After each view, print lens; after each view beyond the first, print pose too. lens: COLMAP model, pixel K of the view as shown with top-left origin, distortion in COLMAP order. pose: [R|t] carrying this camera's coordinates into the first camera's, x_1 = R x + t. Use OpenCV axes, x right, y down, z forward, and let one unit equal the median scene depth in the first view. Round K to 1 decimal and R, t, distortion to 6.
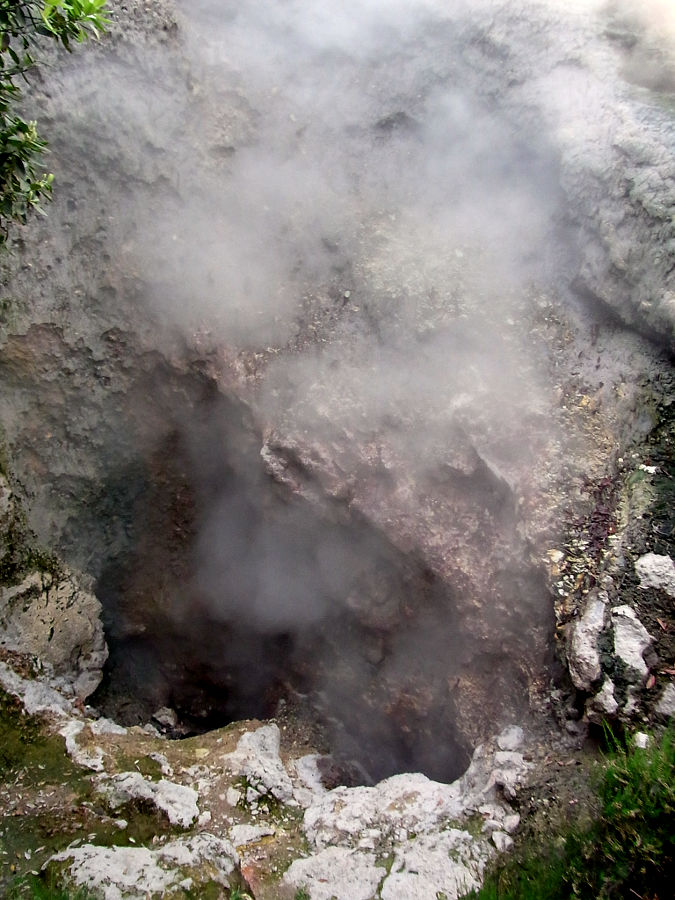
lens RADIAL K [[728.2, 0, 334.4], [0, 728.2, 454.3], [0, 0, 1]] dist [-0.077573, 0.009724]
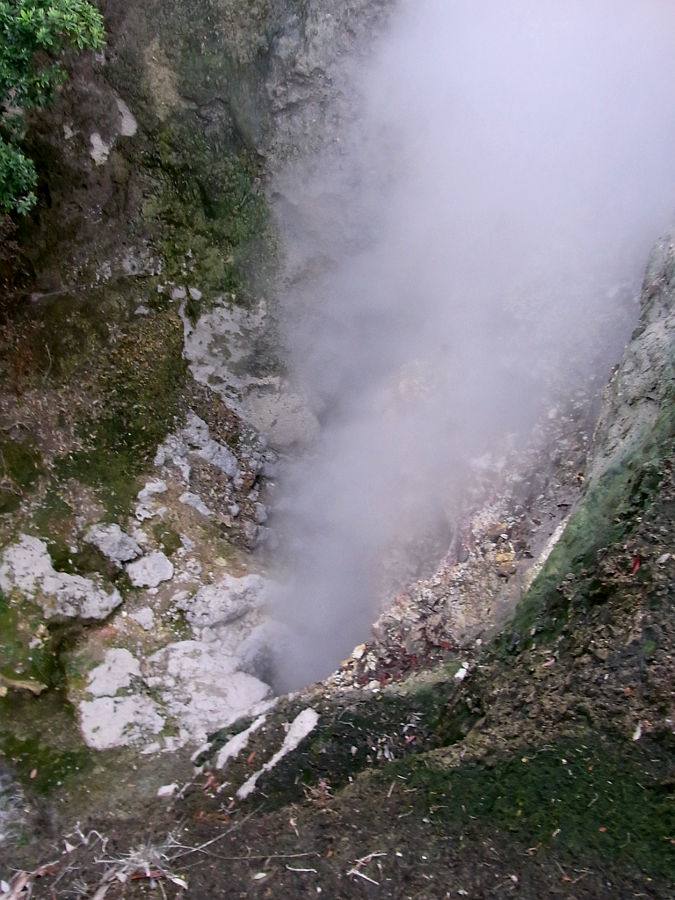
lens RADIAL K [[728.2, 0, 331.9], [0, 728.2, 448.2], [0, 0, 1]] dist [-0.077573, 0.009724]
pose [[0.503579, 0.580428, -0.639930, 0.748451], [-0.334019, 0.813907, 0.475380, -0.528981], [0.796768, -0.025643, 0.603741, 0.393595]]
